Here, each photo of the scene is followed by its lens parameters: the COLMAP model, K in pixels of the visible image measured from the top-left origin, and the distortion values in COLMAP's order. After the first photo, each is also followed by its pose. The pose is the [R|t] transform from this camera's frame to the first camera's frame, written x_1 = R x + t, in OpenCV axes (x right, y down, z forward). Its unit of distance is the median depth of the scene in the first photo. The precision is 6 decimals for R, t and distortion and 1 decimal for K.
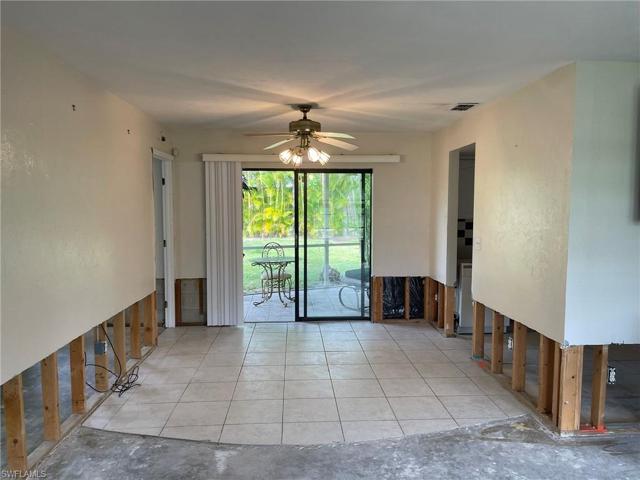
lens RADIAL K [[480.4, 0, 322.7], [0, 480.4, 234.4], [0, 0, 1]] dist [0.070432, -0.103295]
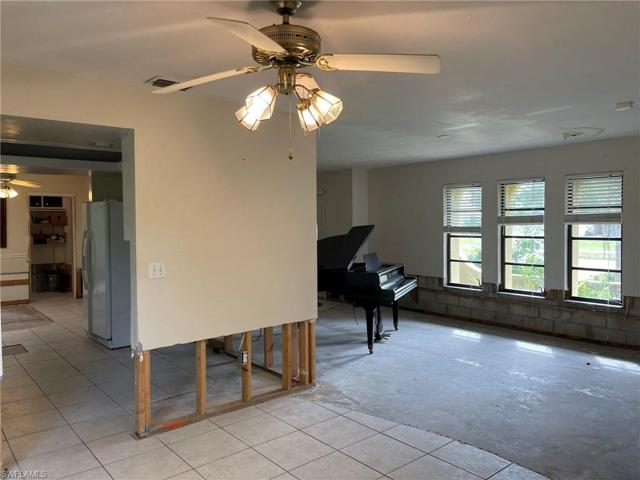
lens RADIAL K [[480.4, 0, 322.7], [0, 480.4, 234.4], [0, 0, 1]] dist [0.070432, -0.103295]
pose [[-0.591923, -0.025561, 0.805589, -0.352647], [0.054096, 0.995983, 0.071349, -0.062685], [-0.804177, 0.085812, -0.588162, 1.014750]]
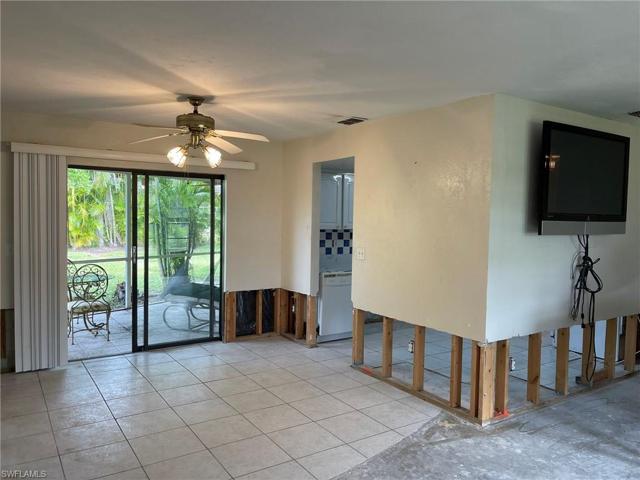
lens RADIAL K [[480.4, 0, 322.7], [0, 480.4, 234.4], [0, 0, 1]] dist [0.070432, -0.103295]
pose [[0.866319, -0.005700, 0.499459, -0.220111], [0.014445, 0.999803, -0.013646, -0.007946], [-0.499282, 0.019036, 0.866230, 0.121658]]
